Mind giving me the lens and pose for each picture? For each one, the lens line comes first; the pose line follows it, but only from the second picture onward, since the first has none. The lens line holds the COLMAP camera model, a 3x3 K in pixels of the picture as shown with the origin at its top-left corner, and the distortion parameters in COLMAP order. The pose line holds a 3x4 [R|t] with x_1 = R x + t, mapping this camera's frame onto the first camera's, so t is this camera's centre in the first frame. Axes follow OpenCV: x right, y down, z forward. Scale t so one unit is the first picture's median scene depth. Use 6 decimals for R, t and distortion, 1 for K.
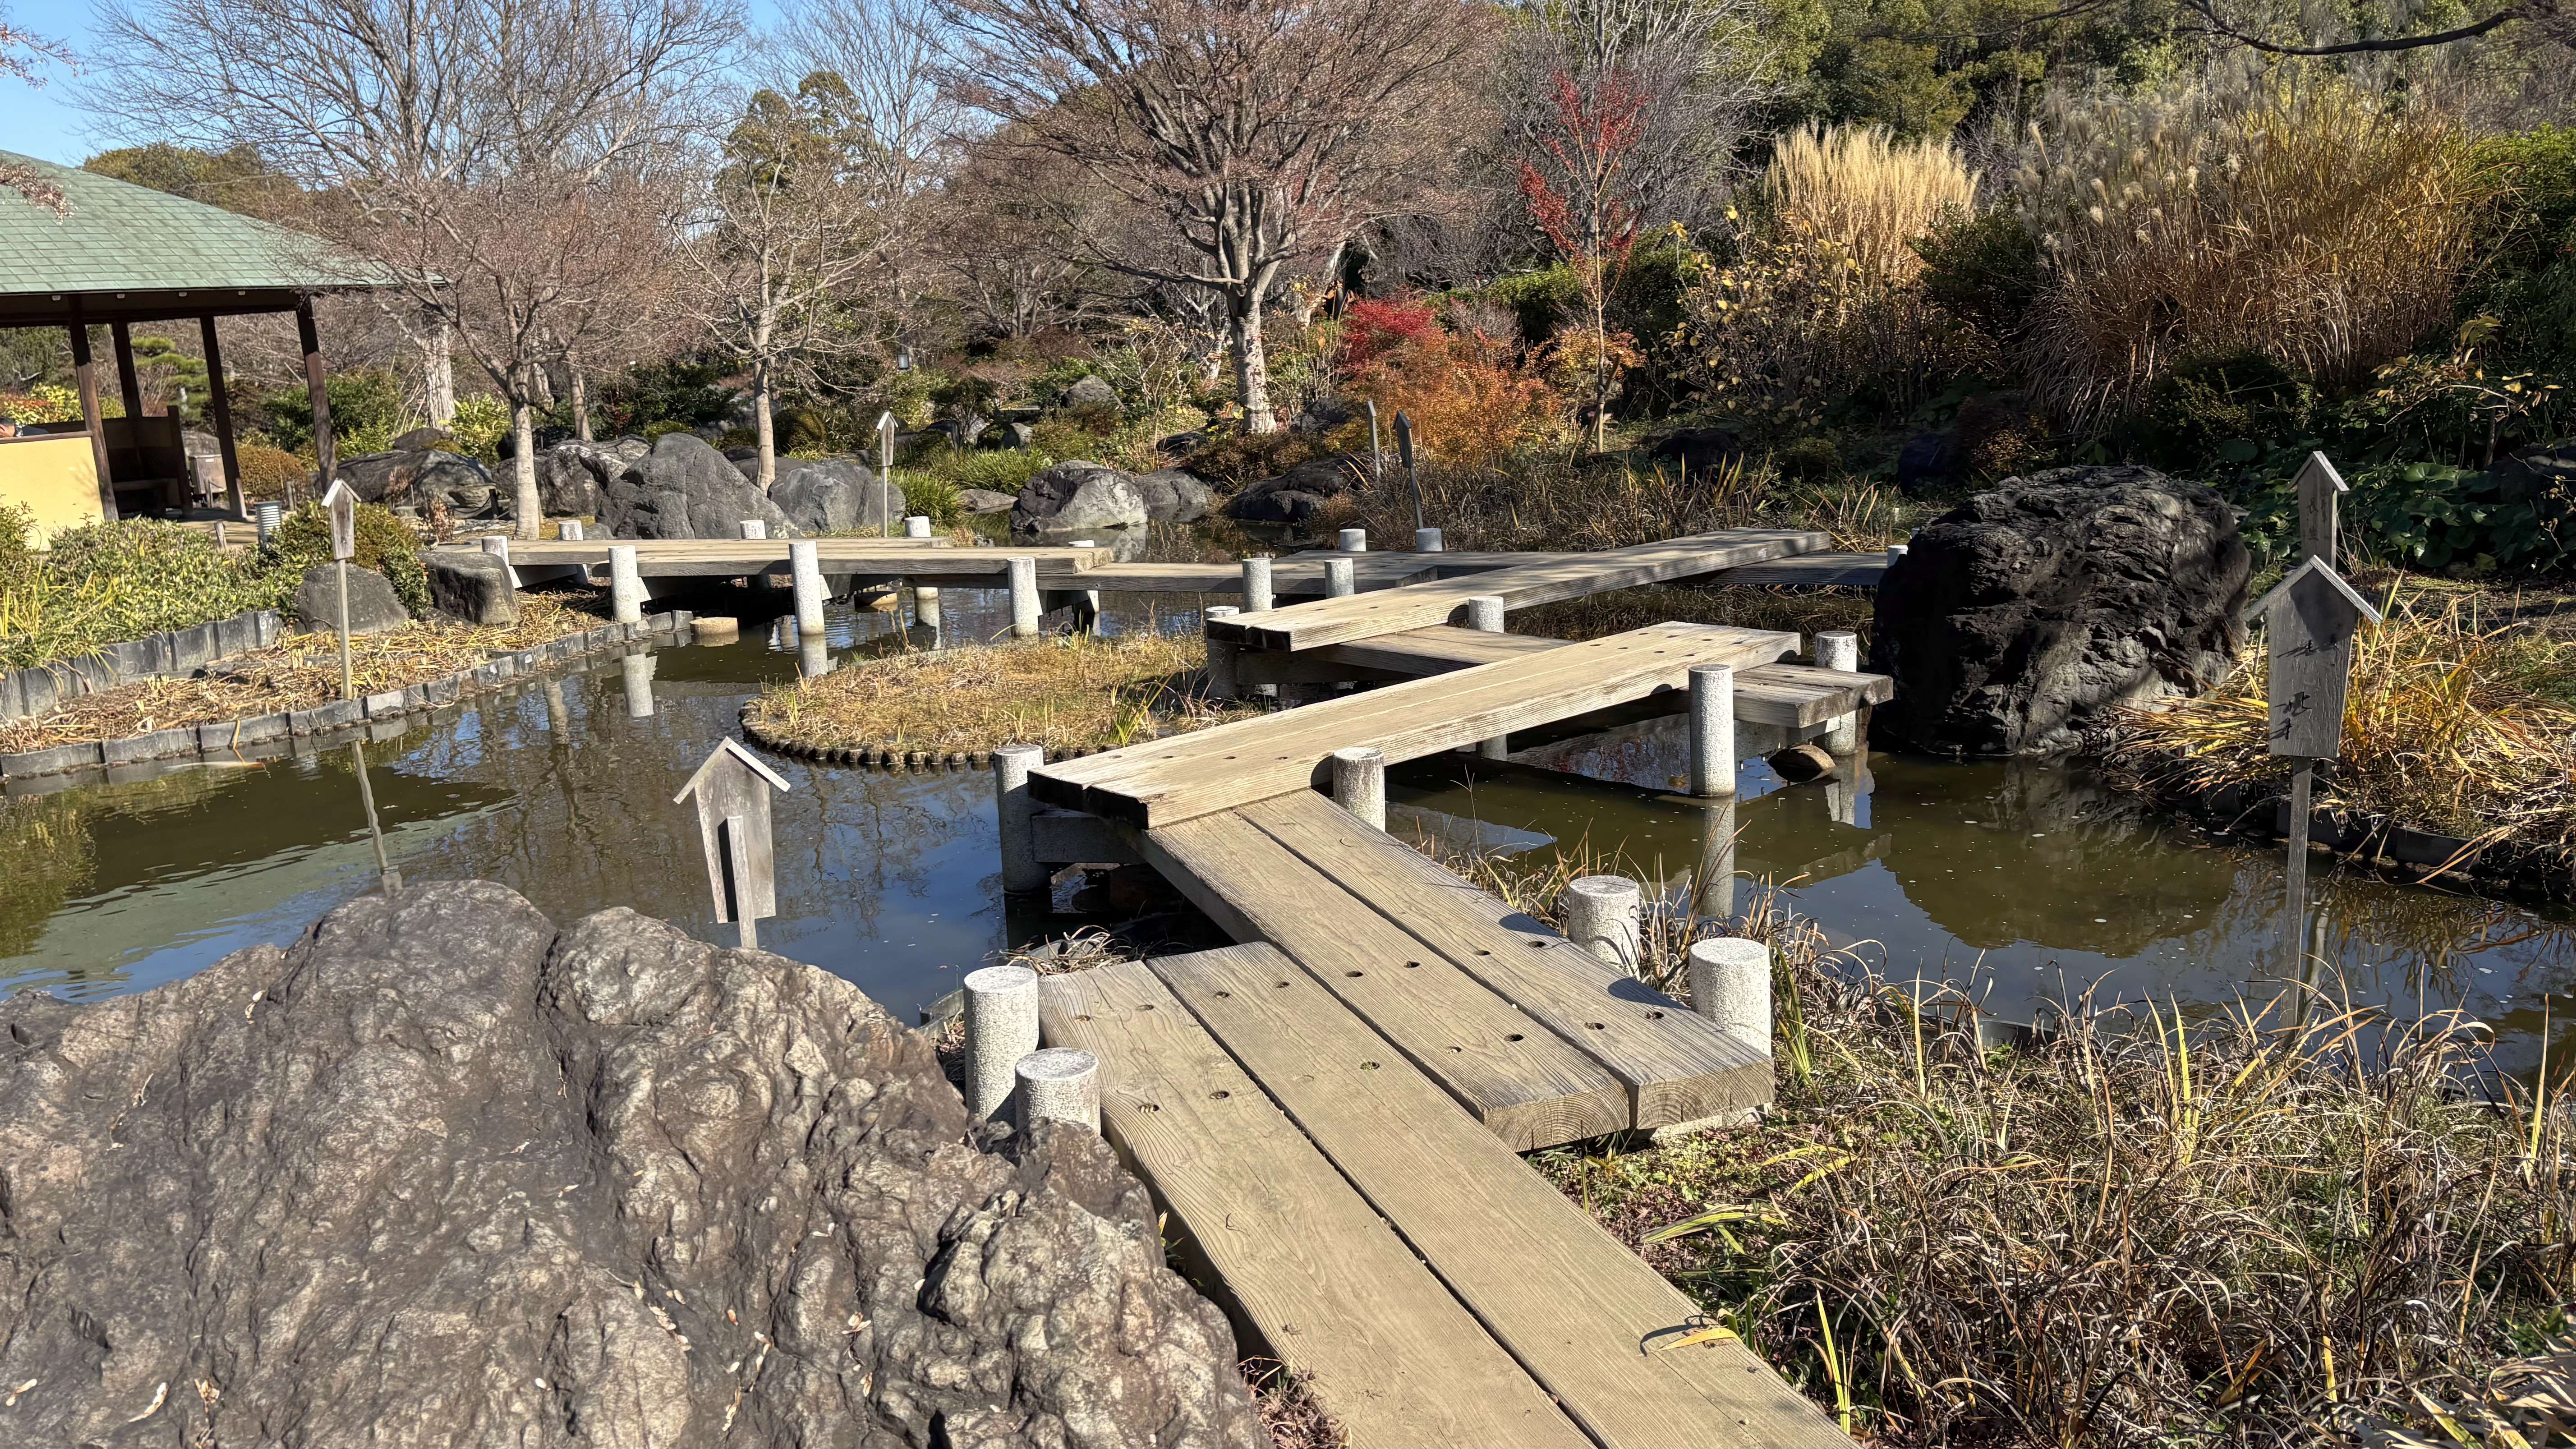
lens RADIAL K [[2044.6, 0, 1292.2], [0, 2044.6, 727.8], [0, 0, 1]] dist [0.065185, -0.007534]
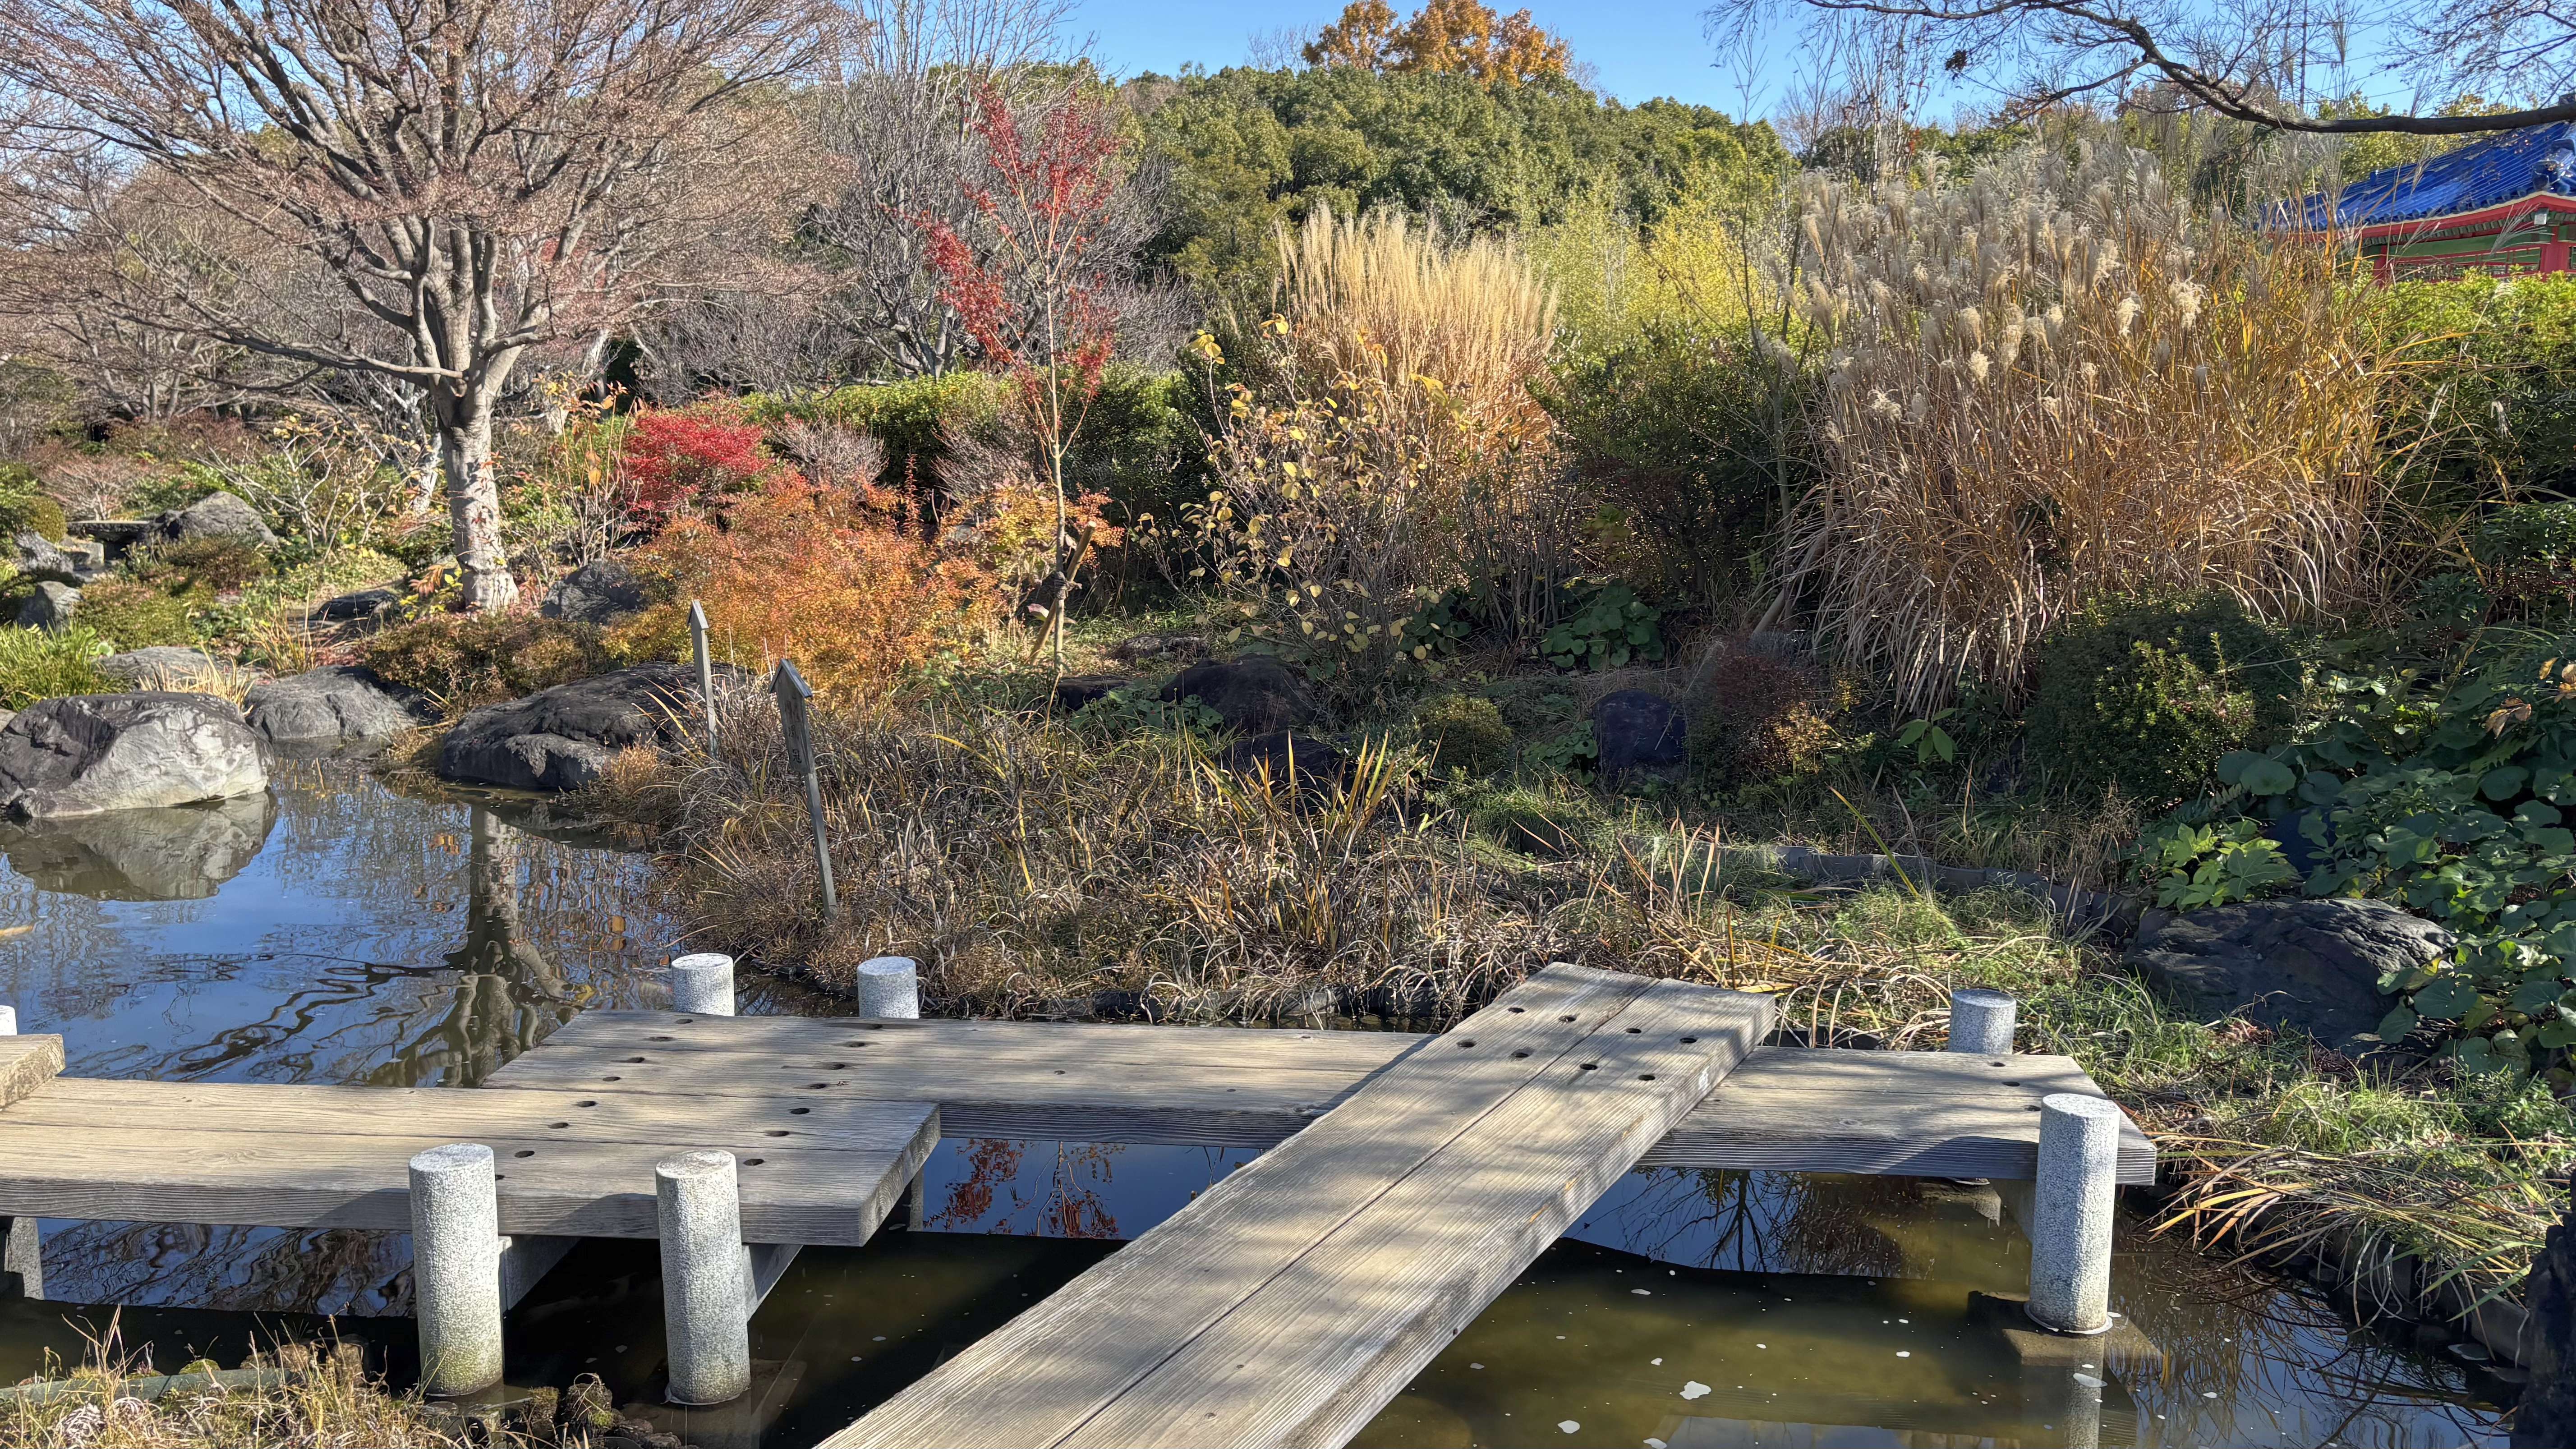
lens RADIAL K [[2044.6, 0, 1288.6], [0, 2044.6, 711.1], [0, 0, 1]] dist [0.065185, -0.007534]
pose [[0.939639, -0.000167, 0.342167, -0.002086], [0.020405, 0.998247, -0.055548, -0.071277], [-0.341558, 0.059177, 0.937996, 0.311022]]
